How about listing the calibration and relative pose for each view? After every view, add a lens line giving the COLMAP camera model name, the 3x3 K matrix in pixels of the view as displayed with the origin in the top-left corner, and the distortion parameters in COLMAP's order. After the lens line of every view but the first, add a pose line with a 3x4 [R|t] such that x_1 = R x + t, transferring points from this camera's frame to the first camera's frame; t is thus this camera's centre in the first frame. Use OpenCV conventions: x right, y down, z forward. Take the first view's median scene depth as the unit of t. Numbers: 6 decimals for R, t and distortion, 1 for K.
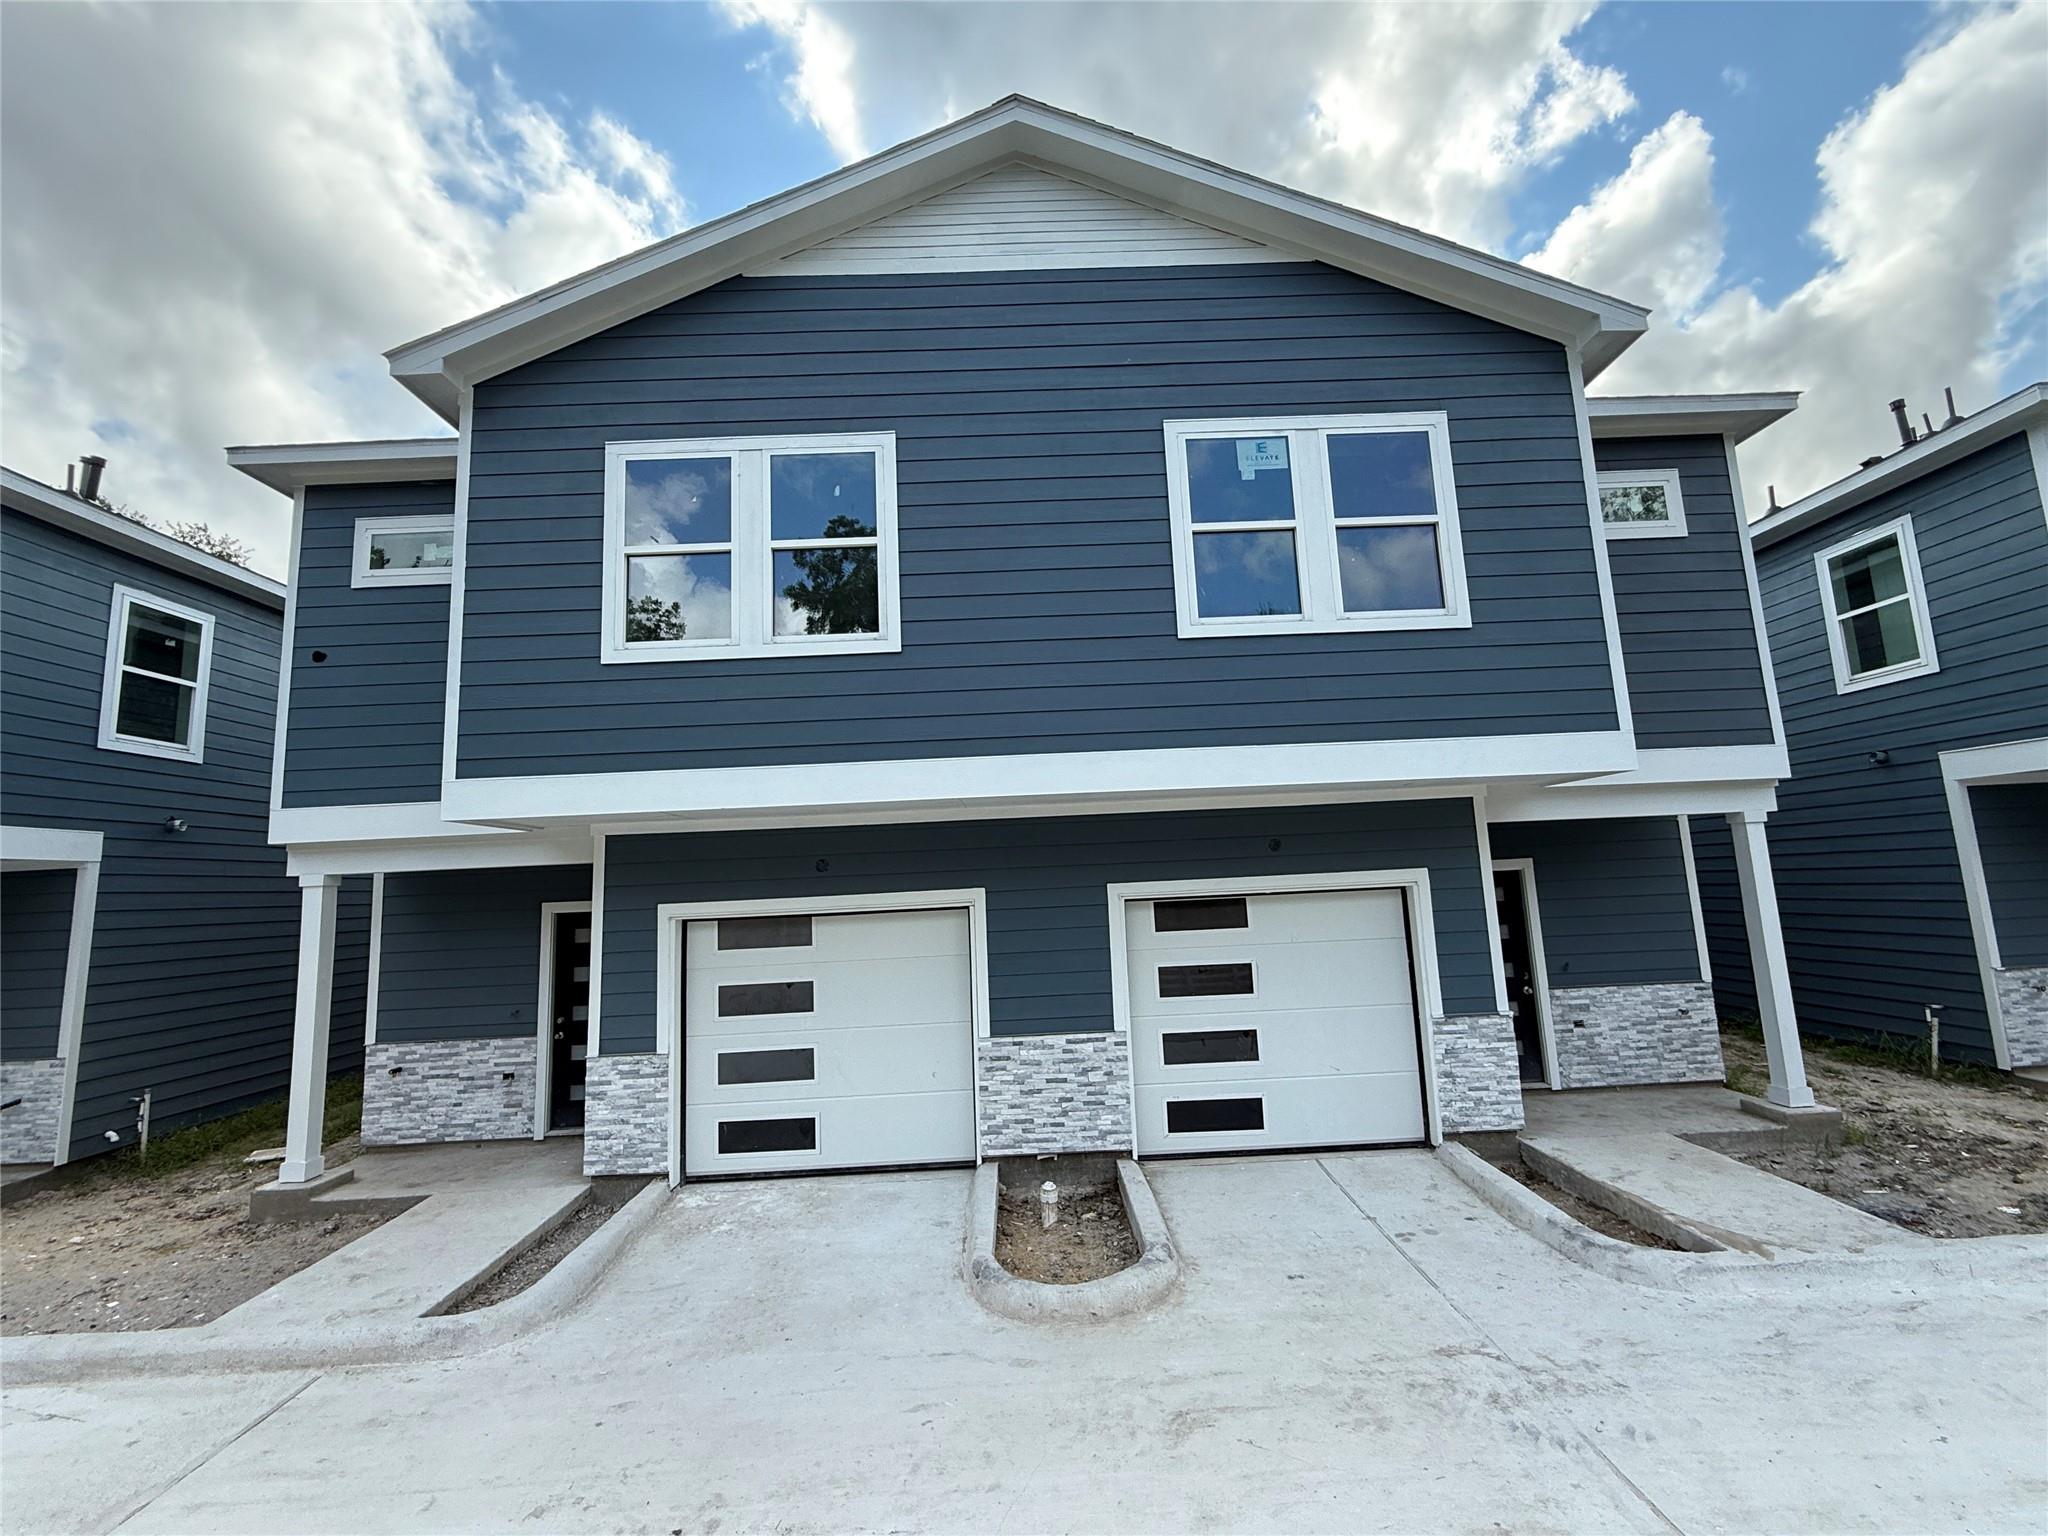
lens RADIAL K [[850.1, 0, 1022.1], [0, 850.1, 774.3], [0, 0, 1]] dist [-0.000734, -0.000086]
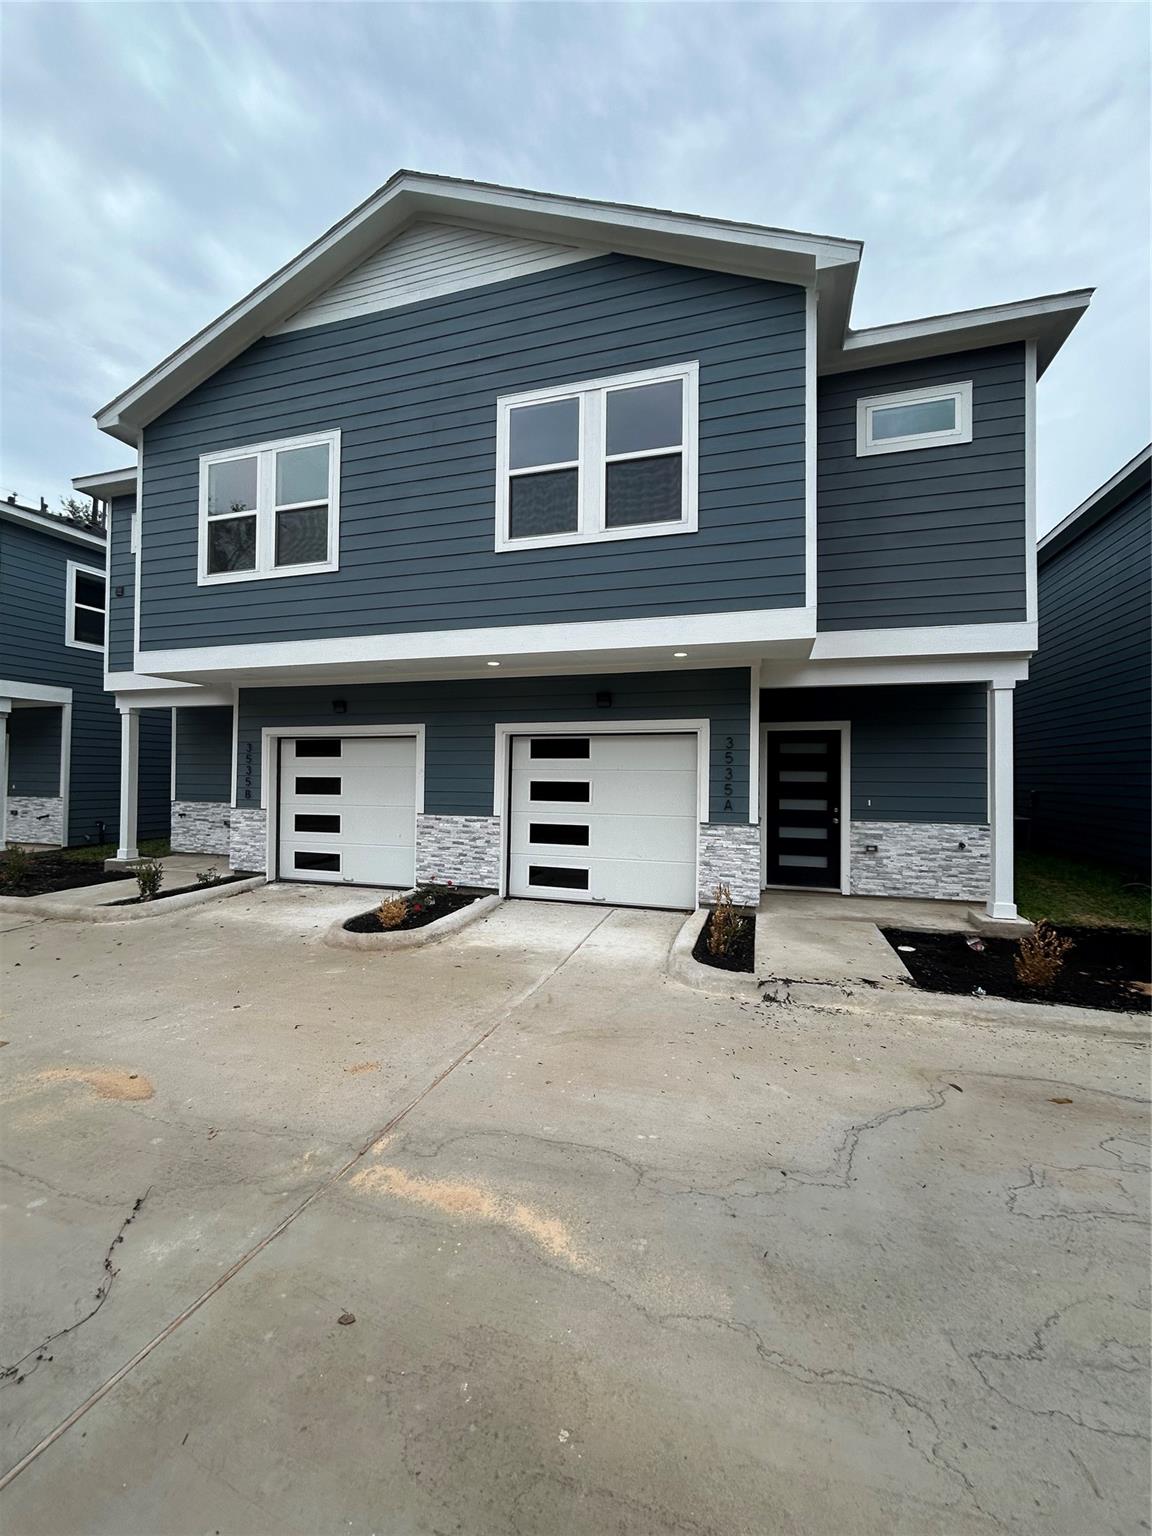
lens RADIAL K [[610.6, 0, 576.0], [0, 610.6, 768.0], [0, 0, 1]] dist [-0.002561, 0.000442]
pose [[0.950875, 0.050294, -0.305462, 0.597050], [-0.010766, 0.991490, 0.129735, 0.065649], [0.309387, -0.120073, 0.943325, -0.007877]]
